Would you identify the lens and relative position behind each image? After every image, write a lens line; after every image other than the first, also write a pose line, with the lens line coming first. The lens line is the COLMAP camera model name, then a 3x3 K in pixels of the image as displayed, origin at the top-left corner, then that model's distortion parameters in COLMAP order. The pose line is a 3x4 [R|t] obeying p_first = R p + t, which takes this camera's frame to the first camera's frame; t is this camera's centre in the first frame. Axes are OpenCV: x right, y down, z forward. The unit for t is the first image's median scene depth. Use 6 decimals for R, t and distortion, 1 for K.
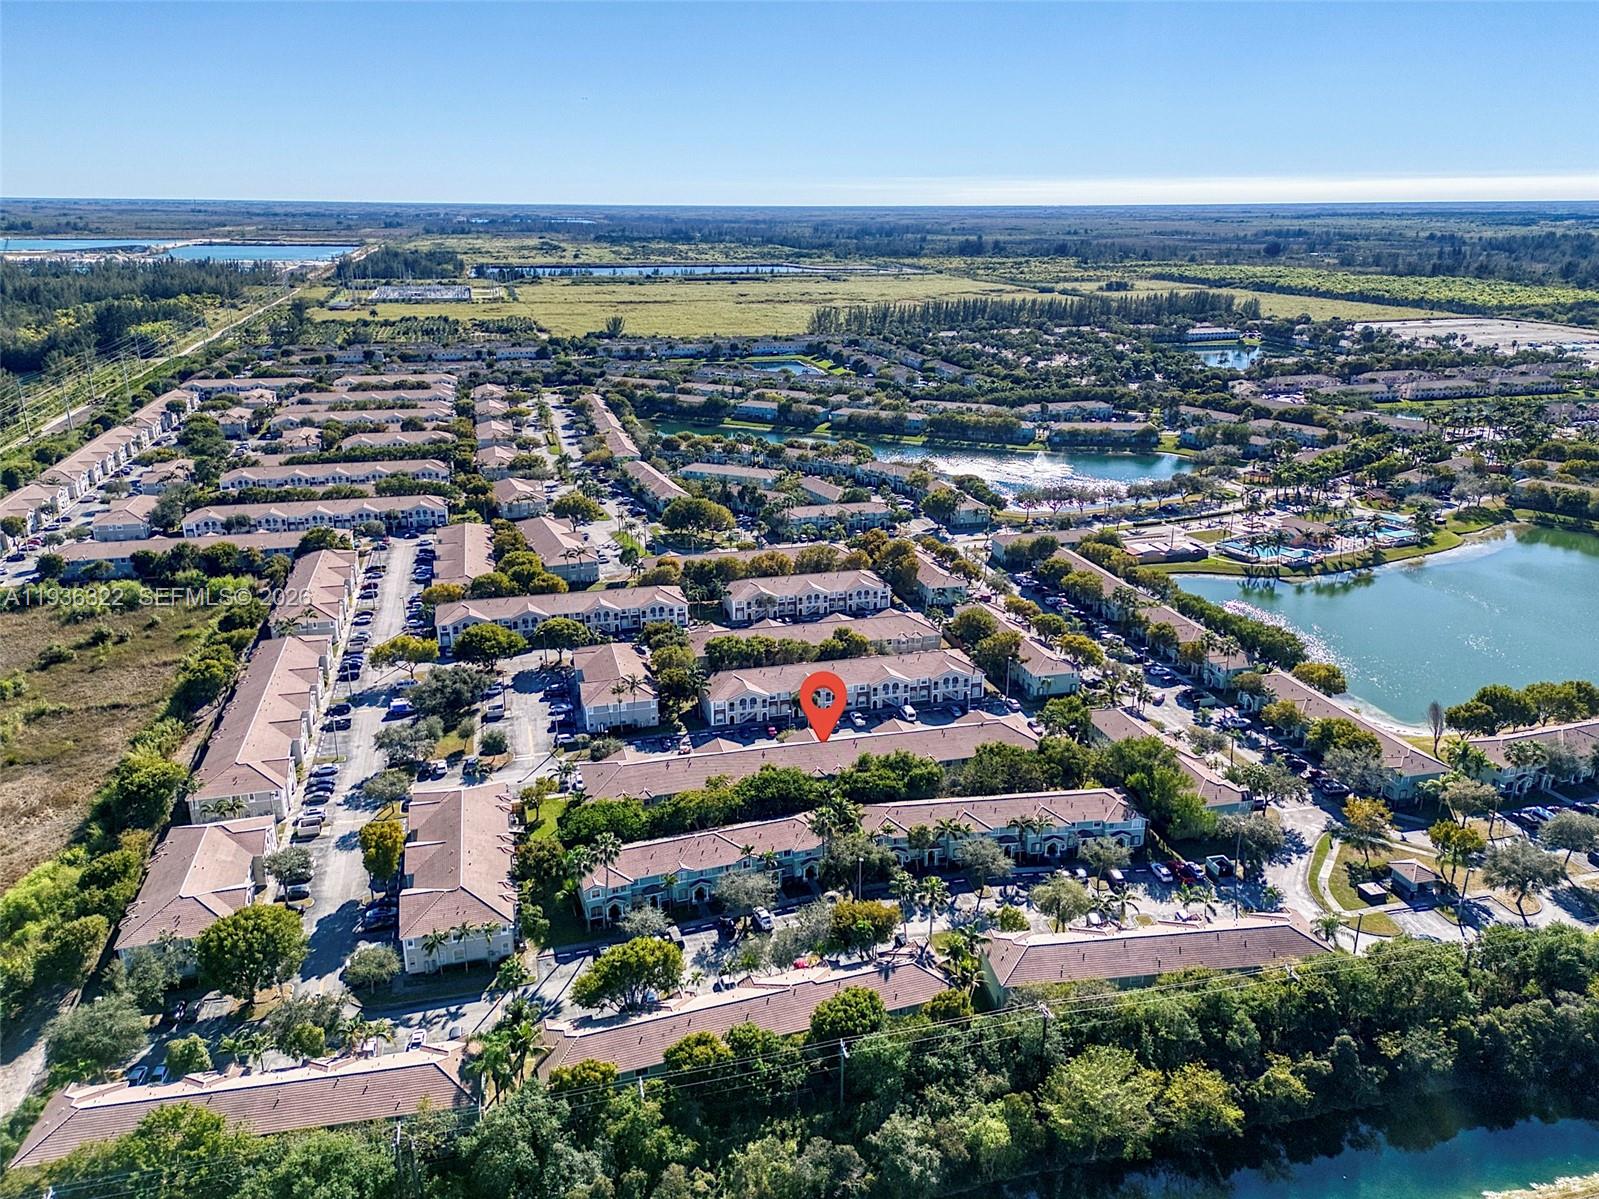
lens RADIAL K [[1182.9, 0, 799.5], [0, 1182.9, 599.5], [0, 0, 1]] dist [0.097810, -0.088201]
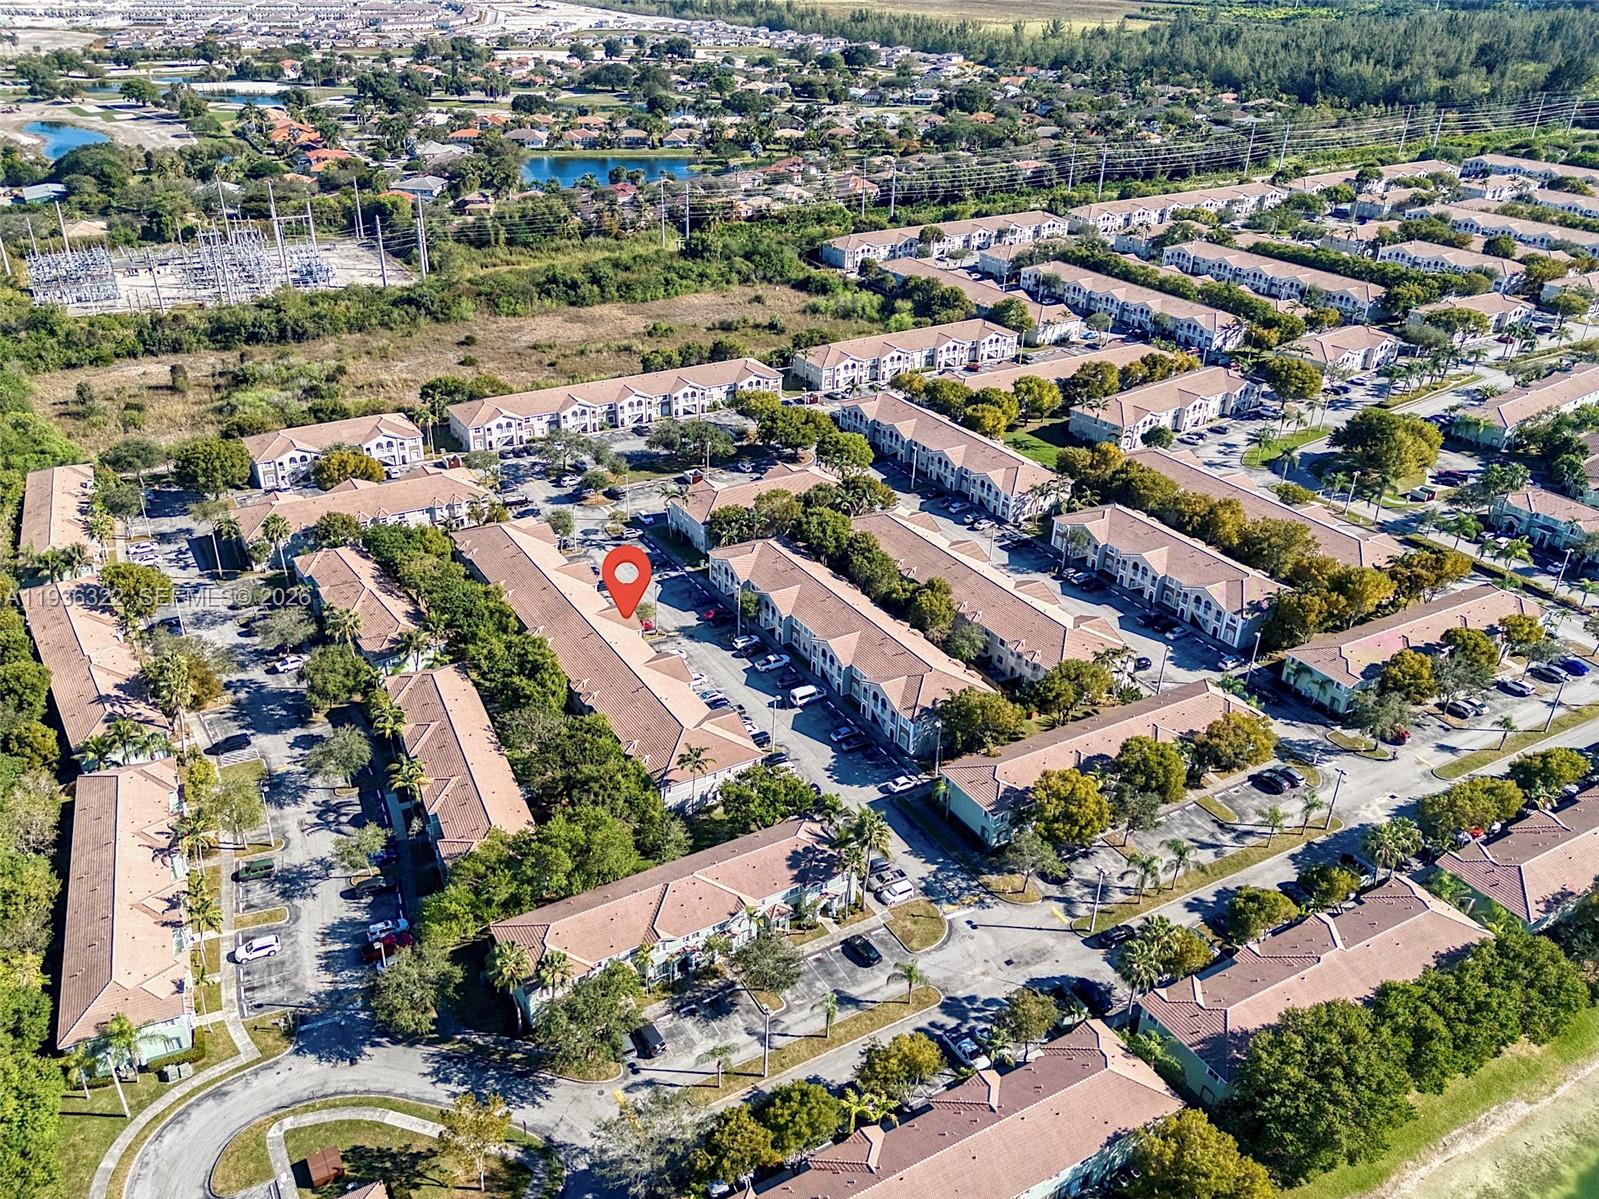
lens RADIAL K [[1277.1, 0, 727.8], [0, 1277.1, 598.3], [0, 0, 1]] dist [0.063534, -0.003317]
pose [[0.240227, 0.454806, -0.857580, 0.571357], [-0.316621, 0.871846, 0.373679, -0.180938], [0.917629, 0.181760, 0.353441, 0.551700]]
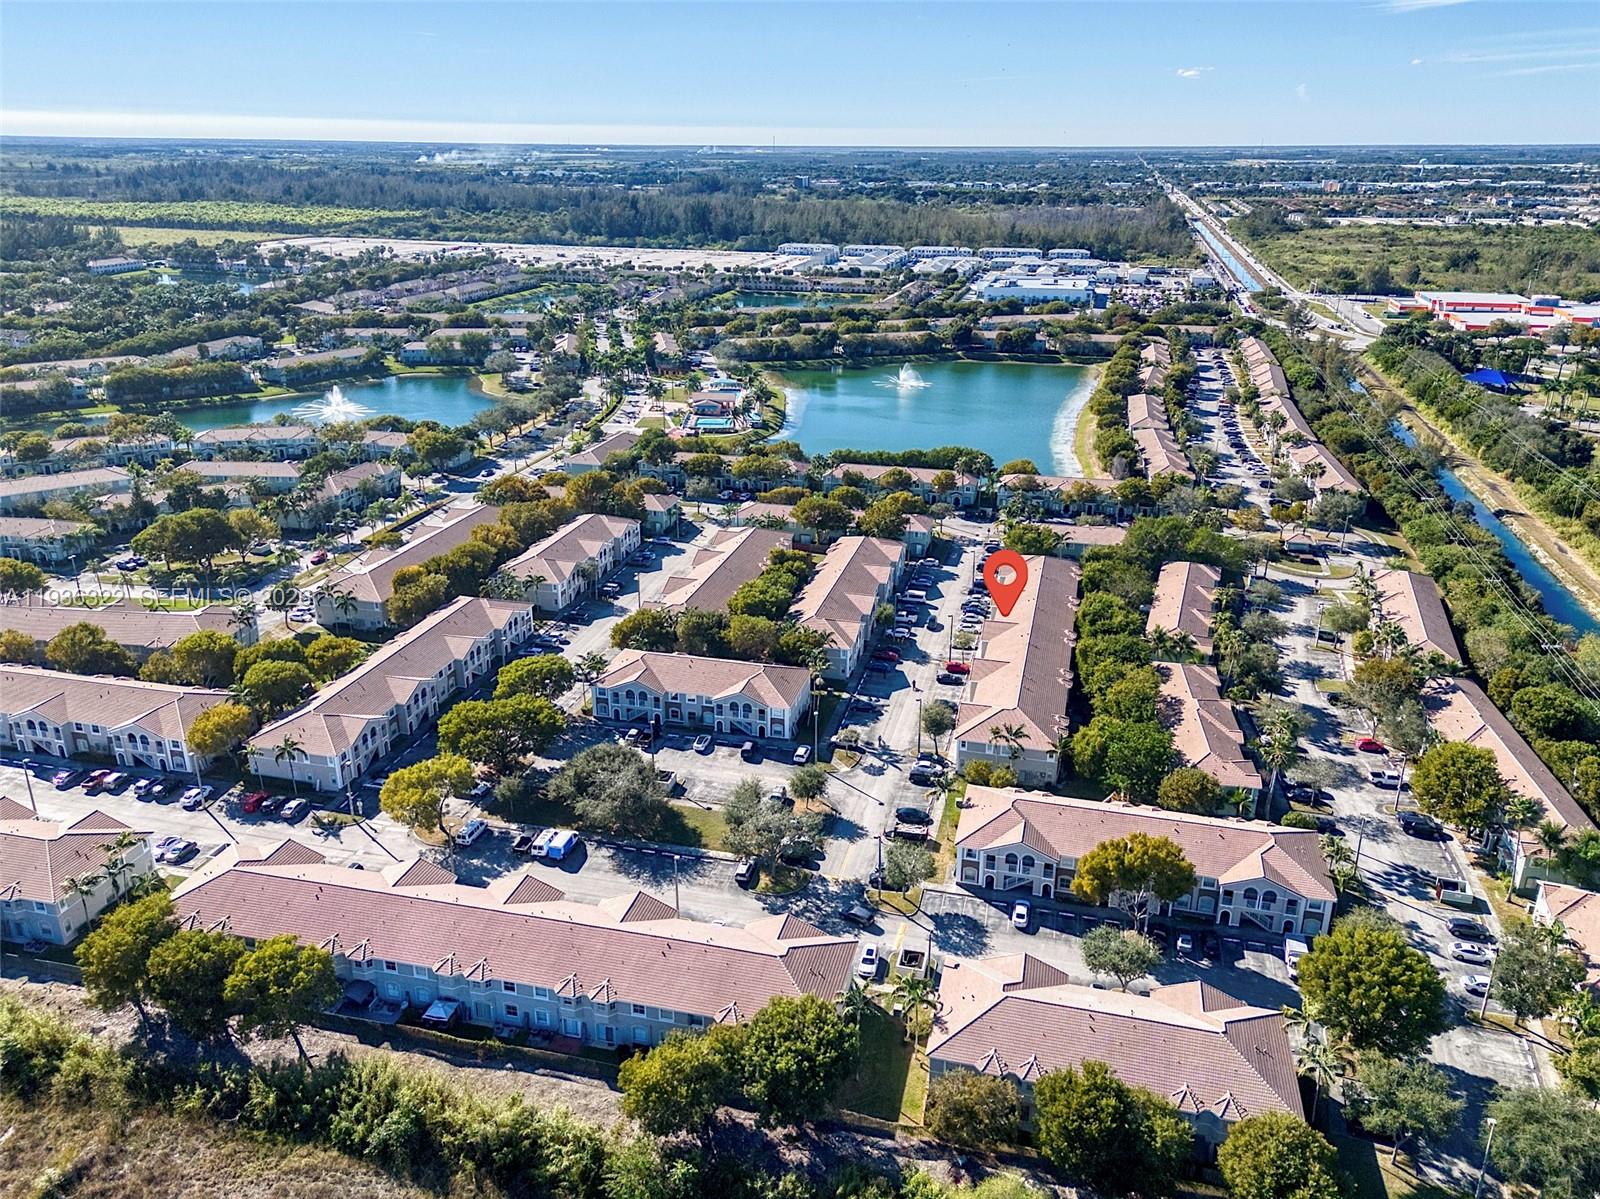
lens RADIAL K [[1183.6, 0, 800.0], [0, 1183.6, 599.5], [0, 0, 1]] dist [0.097810, -0.088201]
pose [[0.477721, -0.311766, 0.821331, -0.613818], [0.274344, 0.941099, 0.197658, -0.097842], [-0.834576, 0.130902, 0.535114, 0.453113]]
